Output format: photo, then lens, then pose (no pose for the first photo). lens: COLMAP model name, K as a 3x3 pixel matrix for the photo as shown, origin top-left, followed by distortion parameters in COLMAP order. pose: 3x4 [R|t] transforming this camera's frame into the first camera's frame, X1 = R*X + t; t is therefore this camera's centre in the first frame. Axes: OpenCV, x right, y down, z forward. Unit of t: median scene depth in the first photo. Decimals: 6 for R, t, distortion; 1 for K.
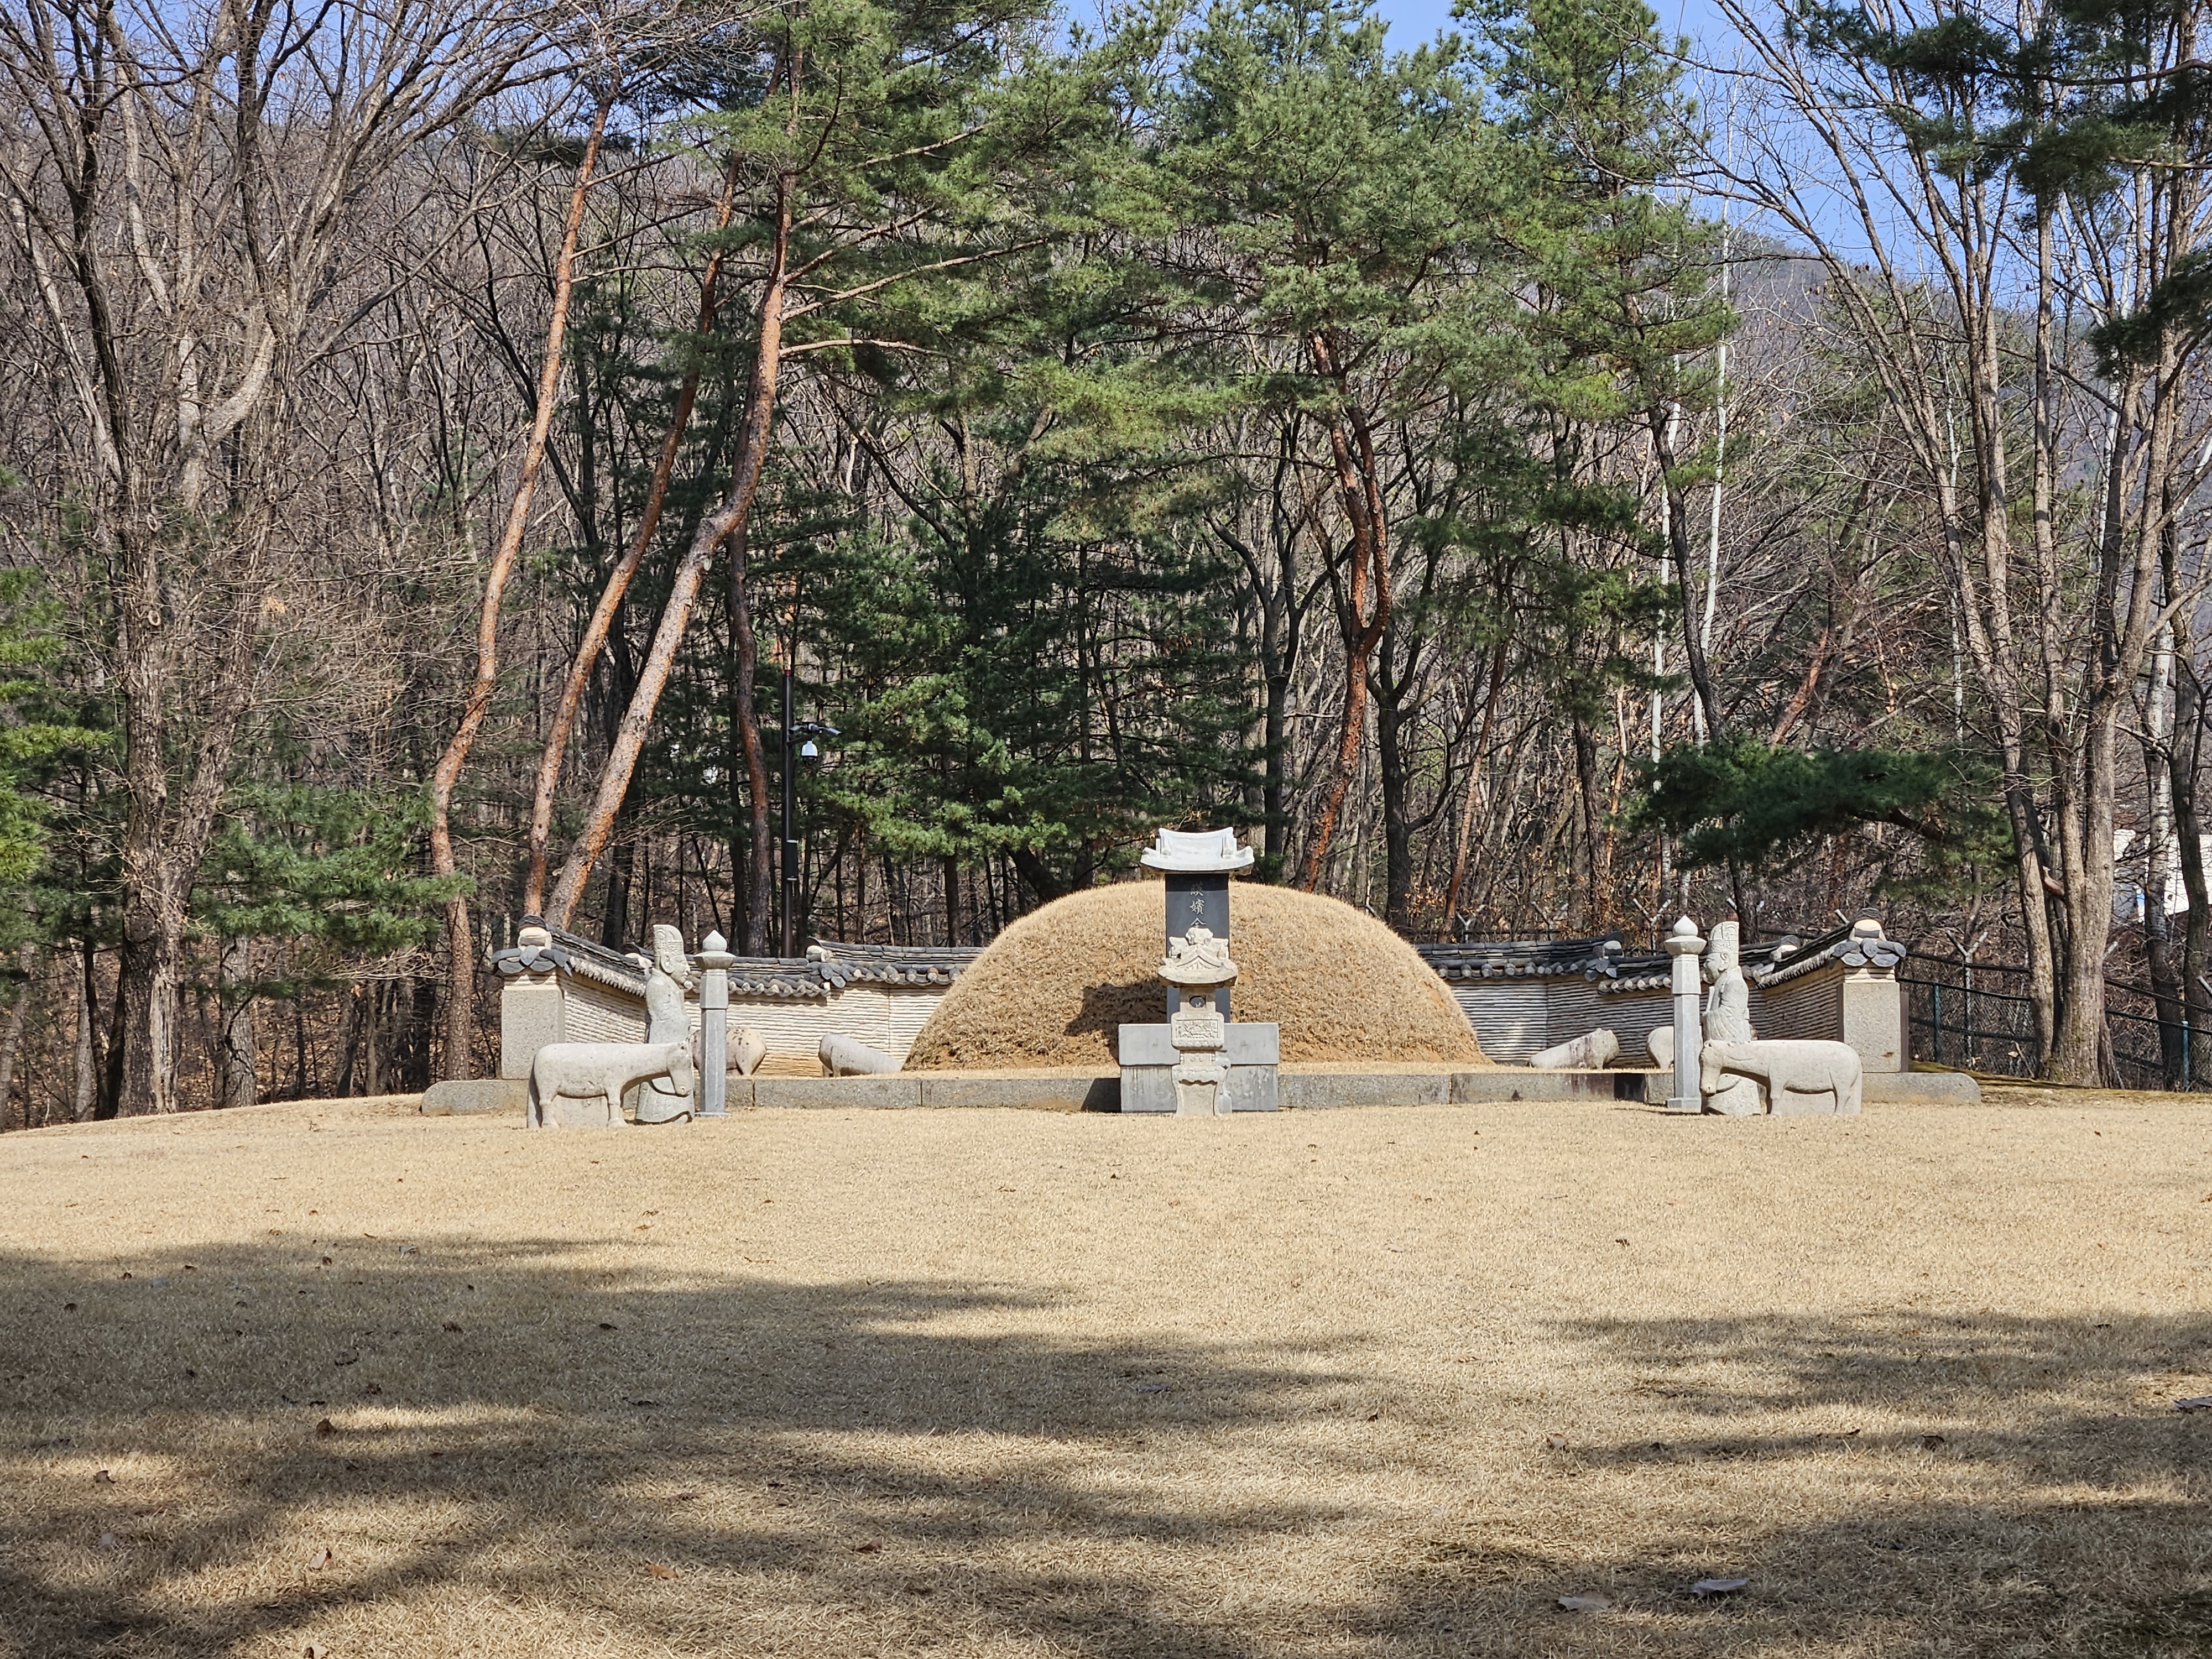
lens RADIAL K [[4398.9, 0, 1106.0], [0, 4398.9, 829.5], [0, 0, 1]] dist [-0.329967, 0.246087]
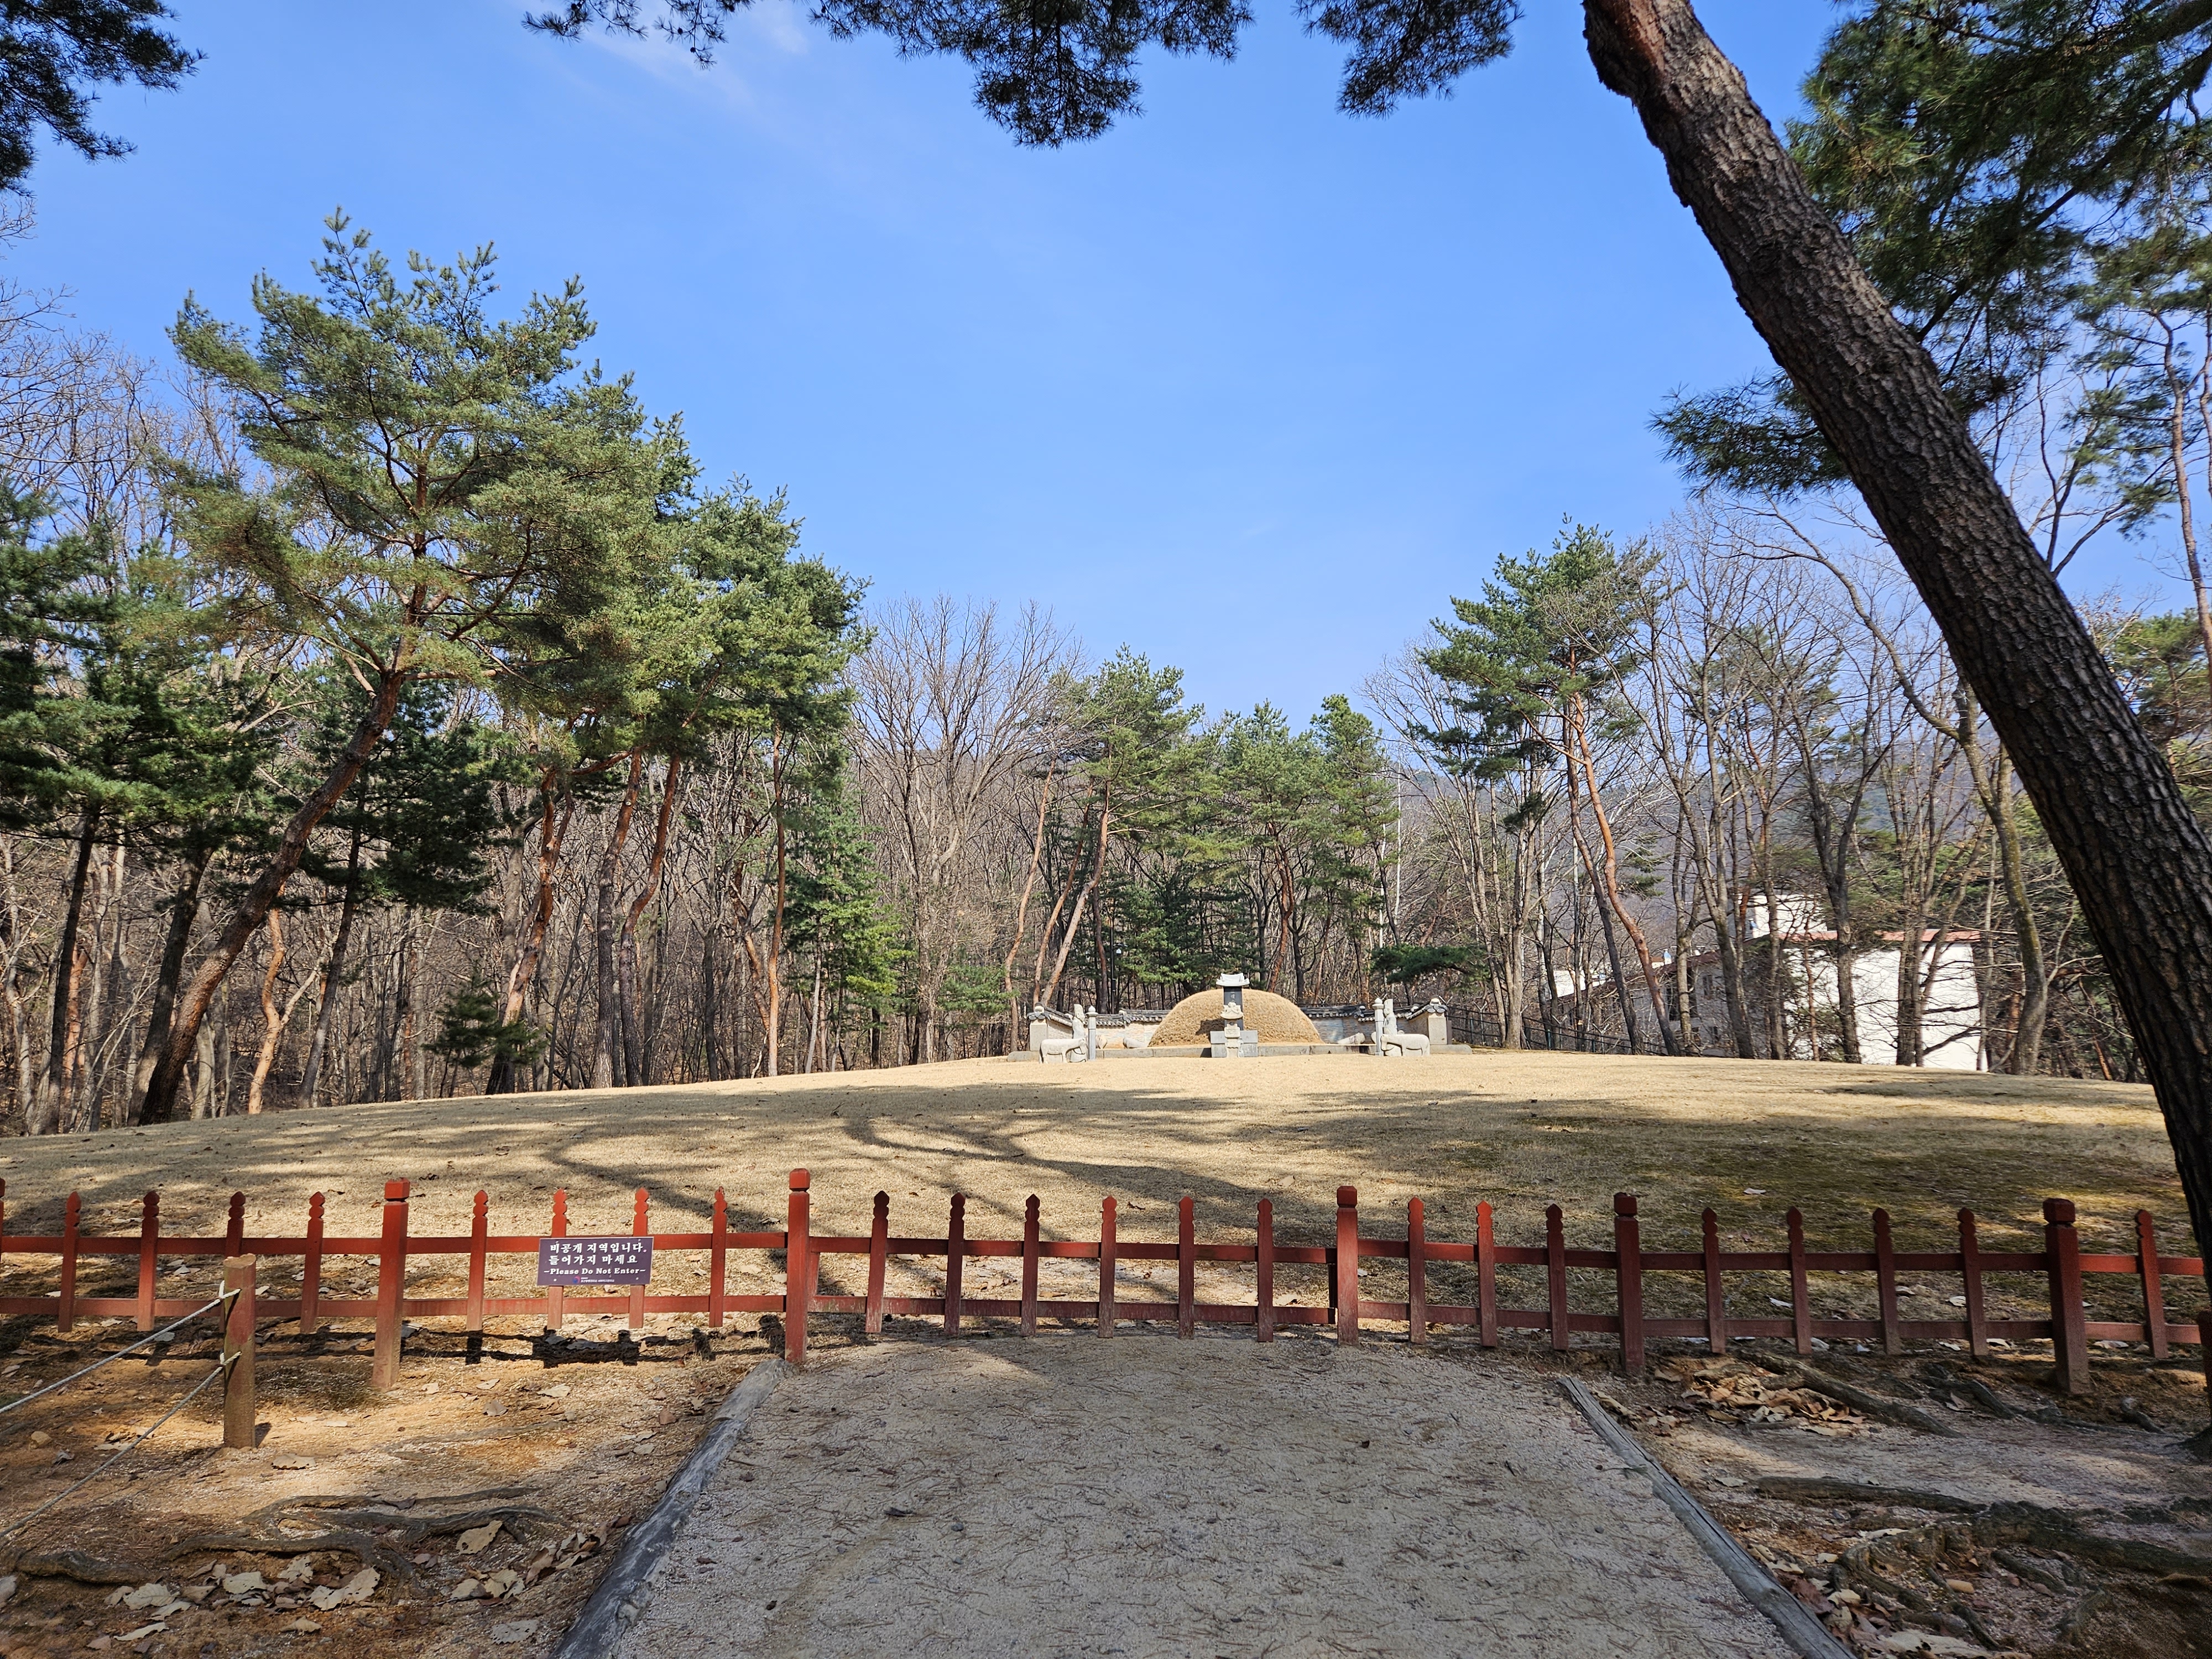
lens RADIAL K [[1773.8, 0, 1106.0], [0, 1773.8, 829.5], [0, 0, 1]] dist [0.111279, 0.000298]
pose [[0.997009, -0.023284, -0.073690, 0.024942], [0.017311, 0.996590, -0.080679, -0.002095], [0.075317, 0.079162, 0.994012, -0.356759]]
